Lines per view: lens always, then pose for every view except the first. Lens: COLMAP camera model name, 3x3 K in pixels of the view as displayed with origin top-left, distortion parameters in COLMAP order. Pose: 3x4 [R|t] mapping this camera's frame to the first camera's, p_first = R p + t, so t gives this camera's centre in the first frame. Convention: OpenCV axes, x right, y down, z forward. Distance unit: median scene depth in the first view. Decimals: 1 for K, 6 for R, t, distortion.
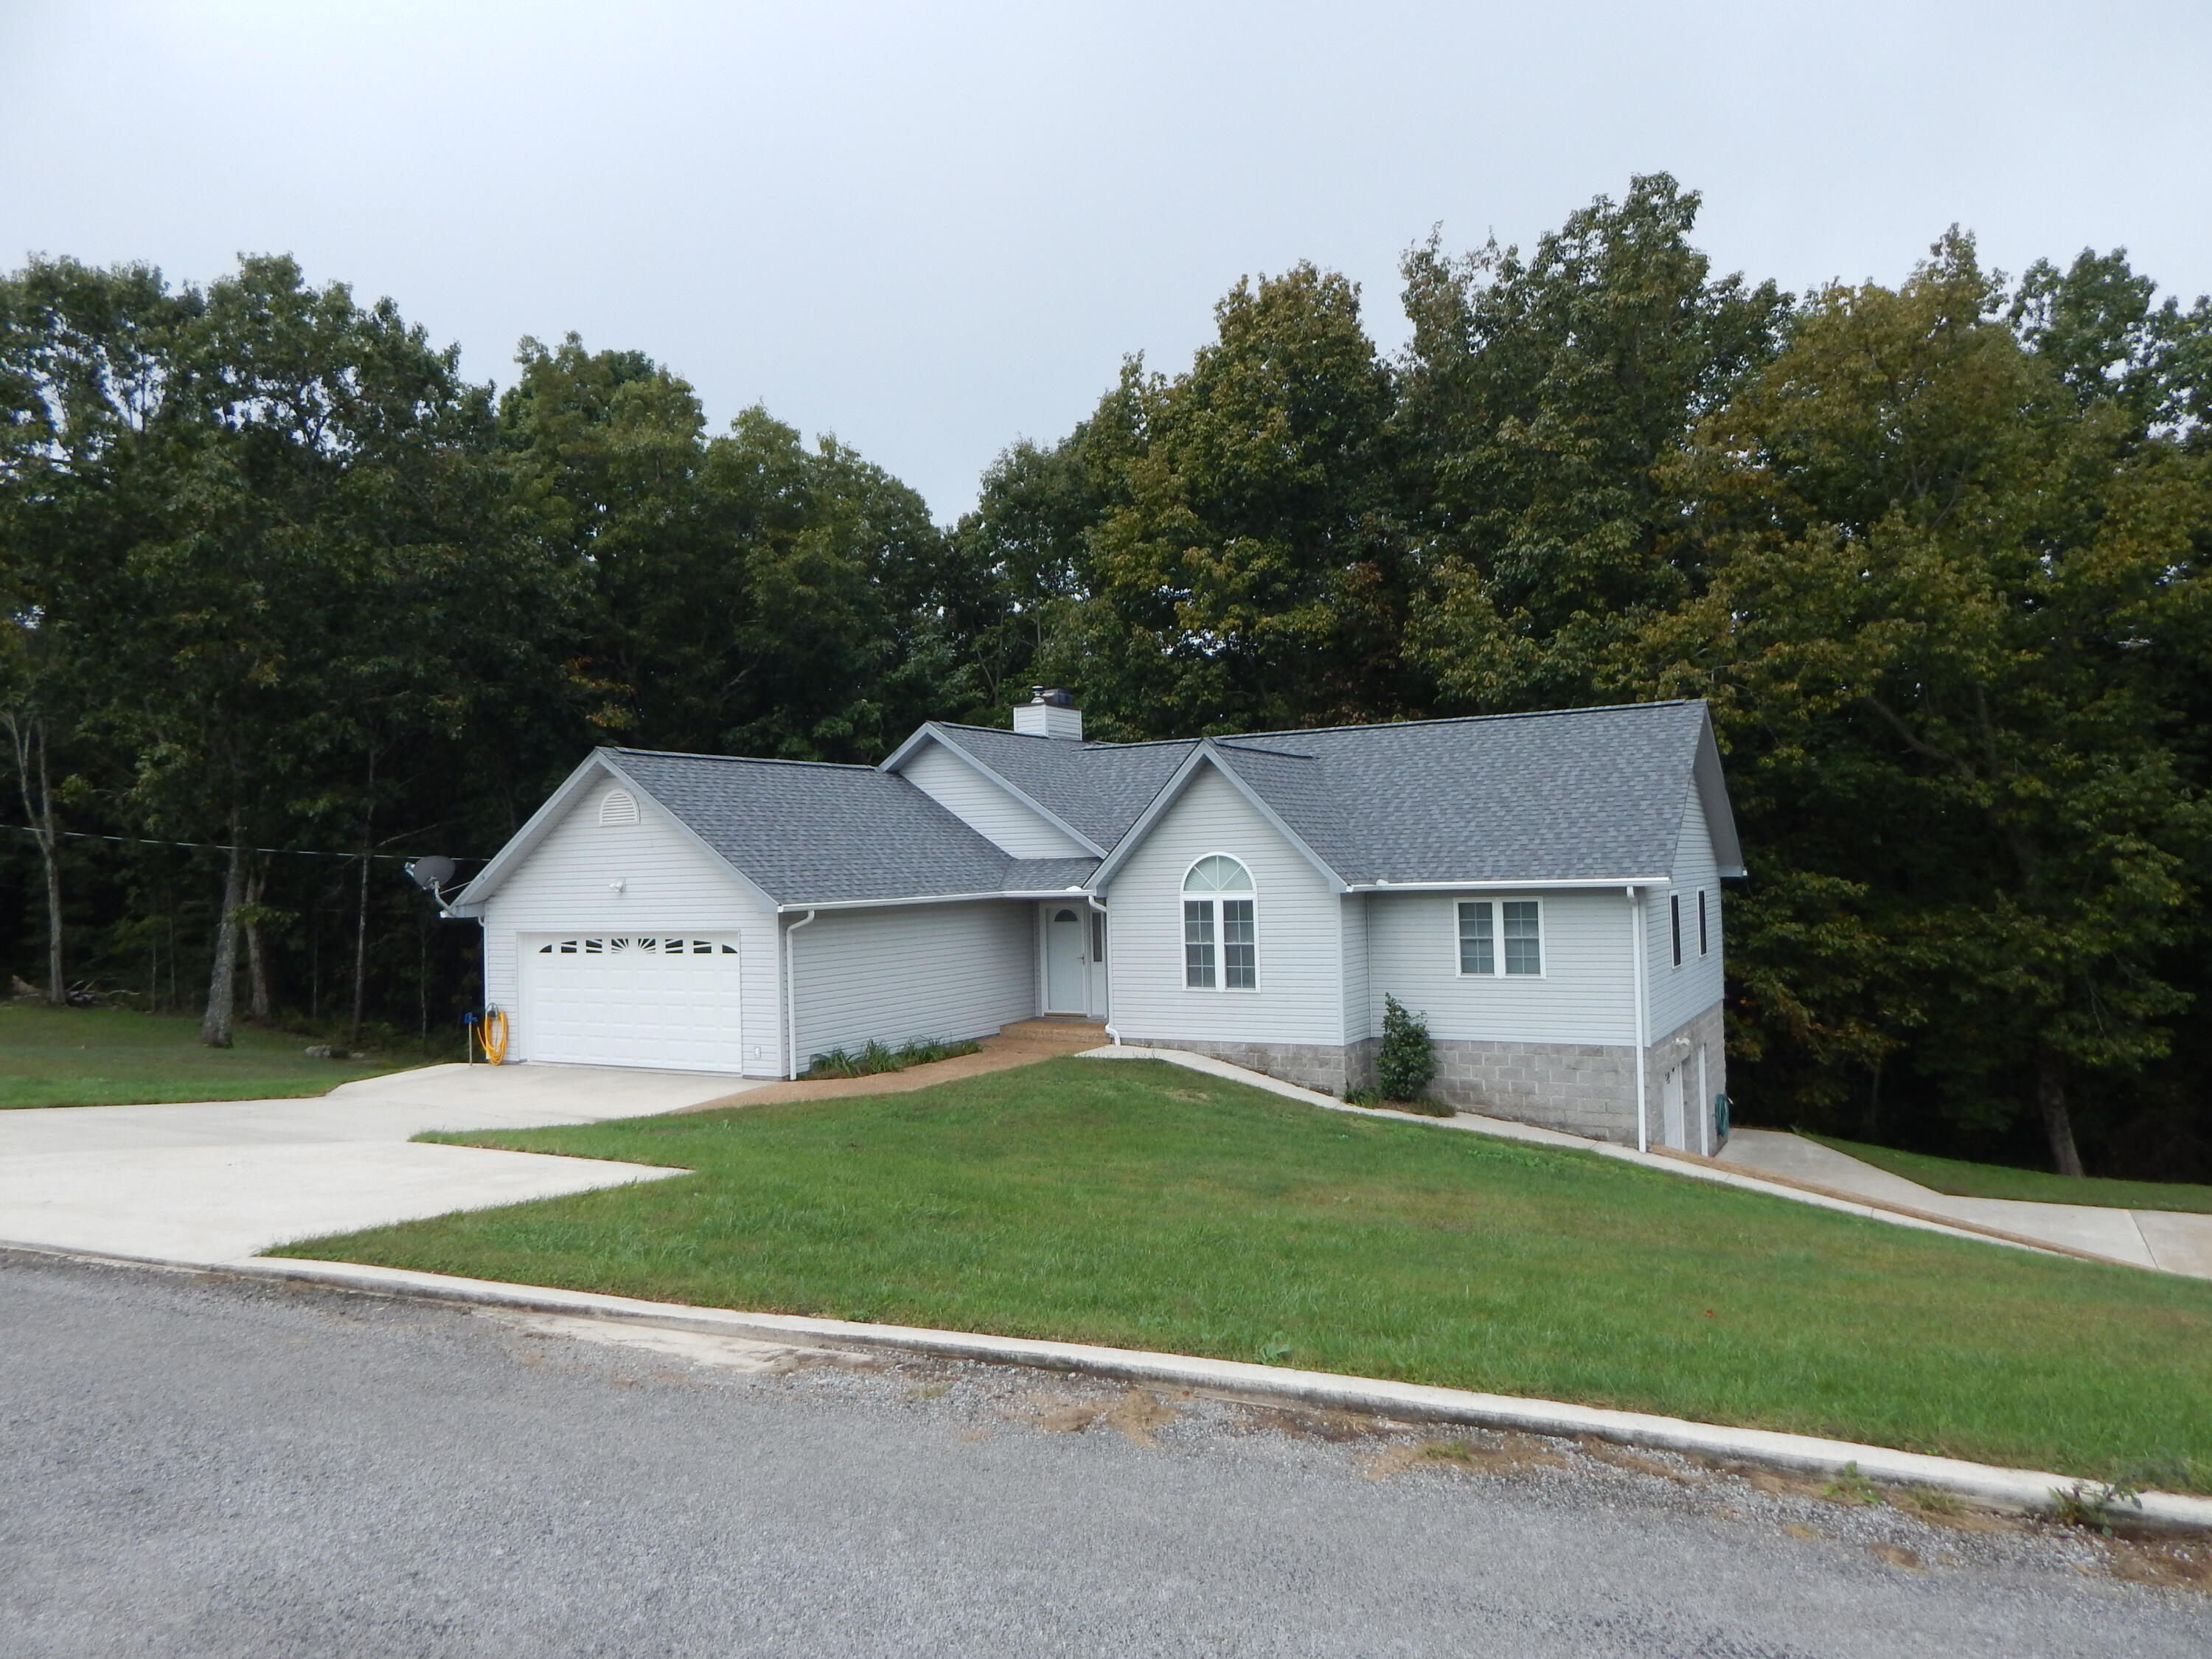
lens RADIAL K [[1456.2, 0, 1118.5], [0, 1456.2, 837.2], [0, 0, 1]] dist [-0.006551, 0.002421]
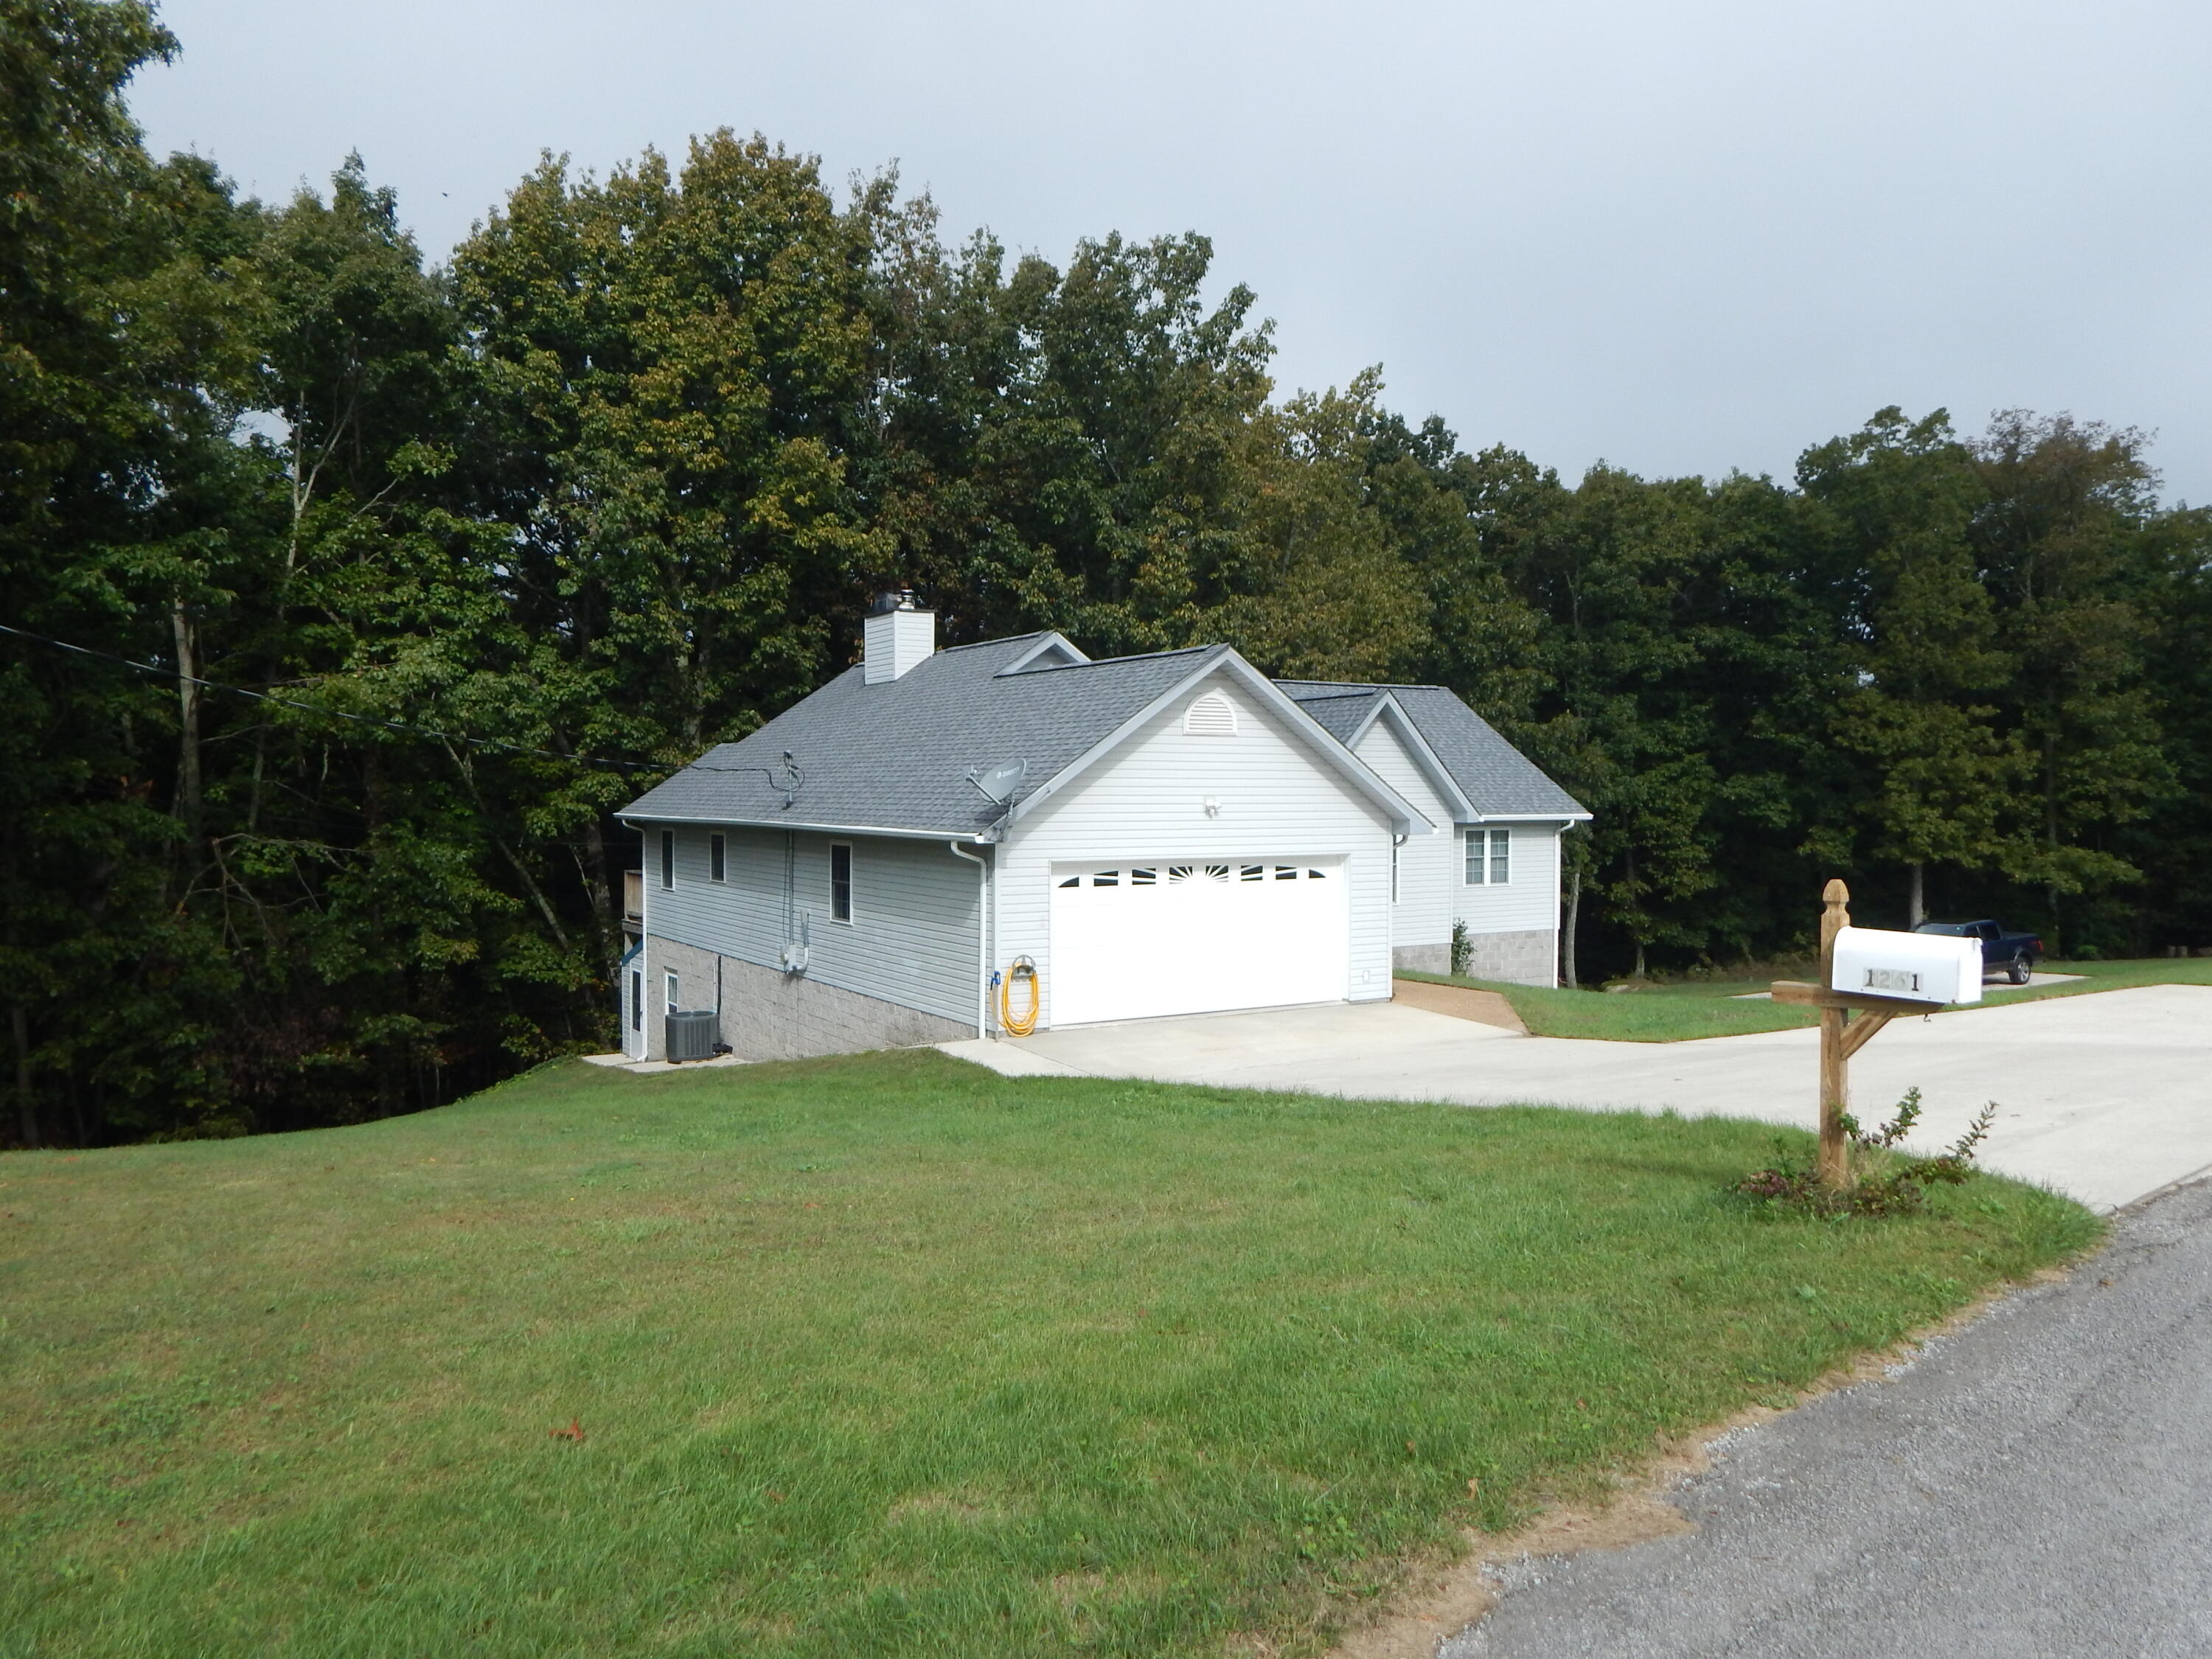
lens RADIAL K [[1598.1, 0, 1106.0], [0, 1598.1, 829.5], [0, 0, 1]] dist [-0.011812, -0.002605]
pose [[0.483321, 0.008451, 0.875402, -1.140208], [-0.034058, 0.999378, 0.009156, 0.039629], [-0.874780, -0.034240, 0.483309, 0.564830]]
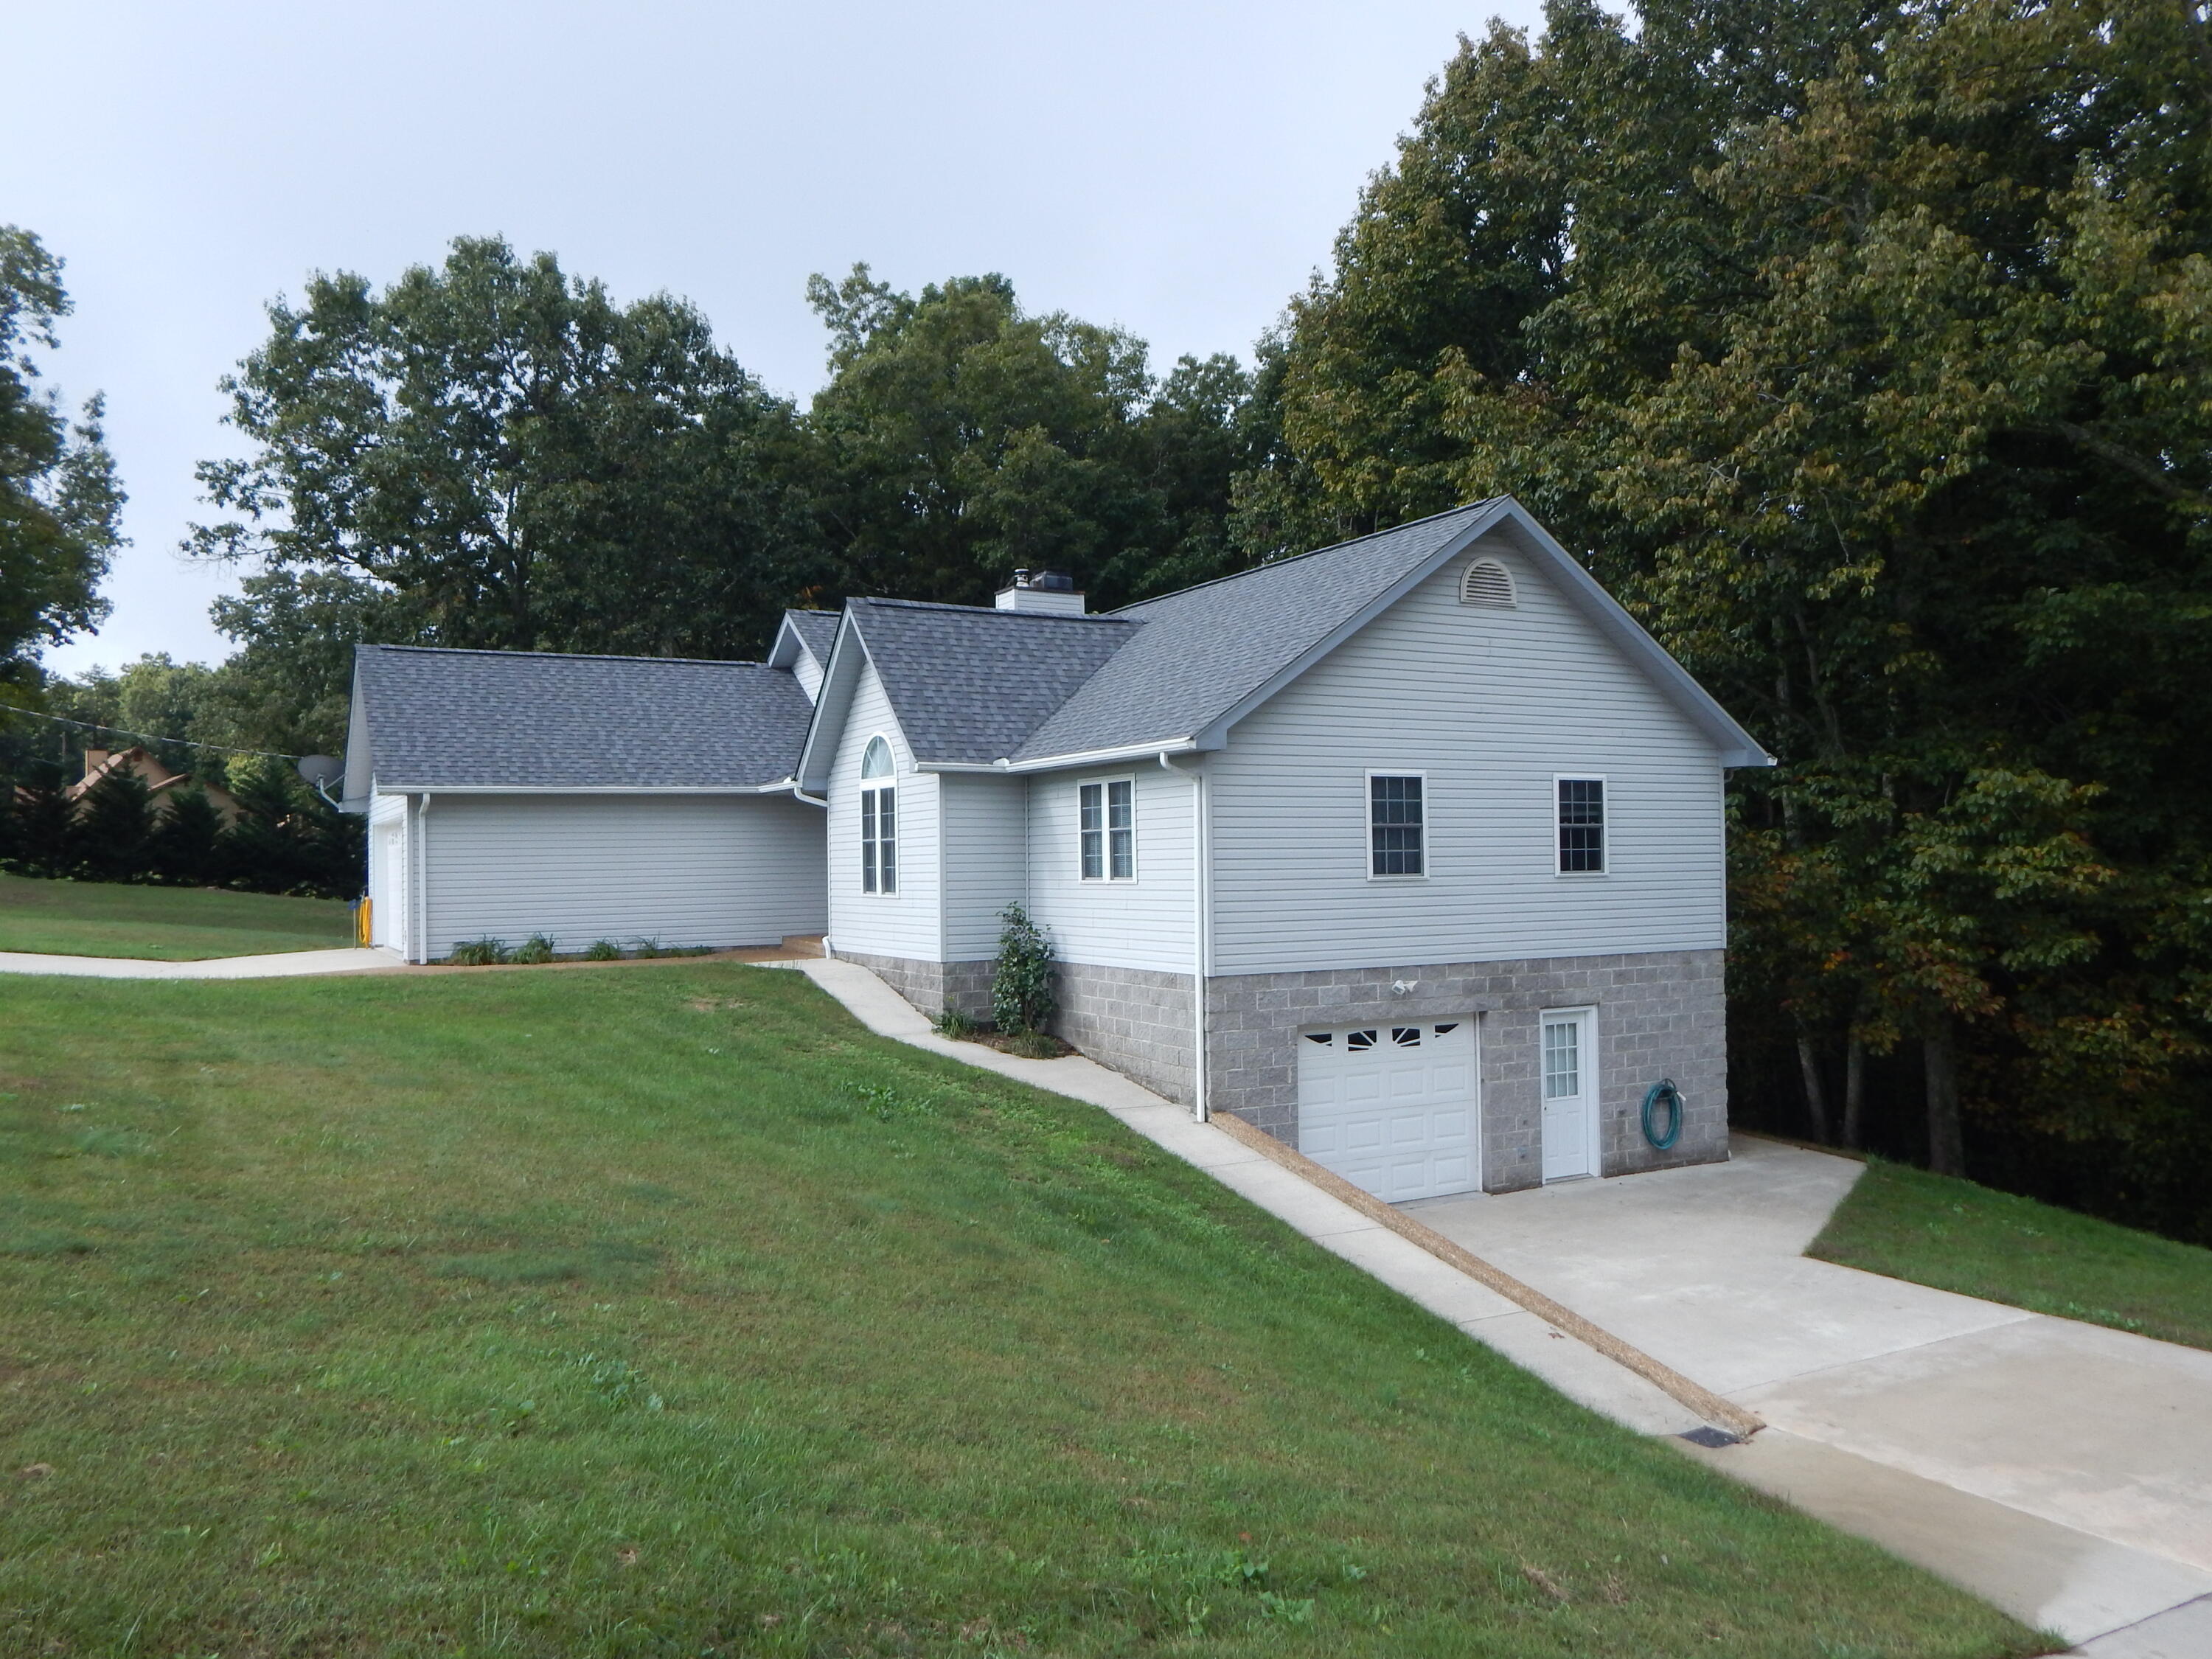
lens RADIAL K [[1637.2, 0, 1115.4], [0, 1637.2, 831.7], [0, 0, 1]] dist [-0.010868, -0.002410]
pose [[0.856160, 0.002420, -0.516704, 0.670972], [0.002233, 0.999962, 0.008383, 0.059995], [0.516705, -0.008331, 0.856123, 0.256469]]
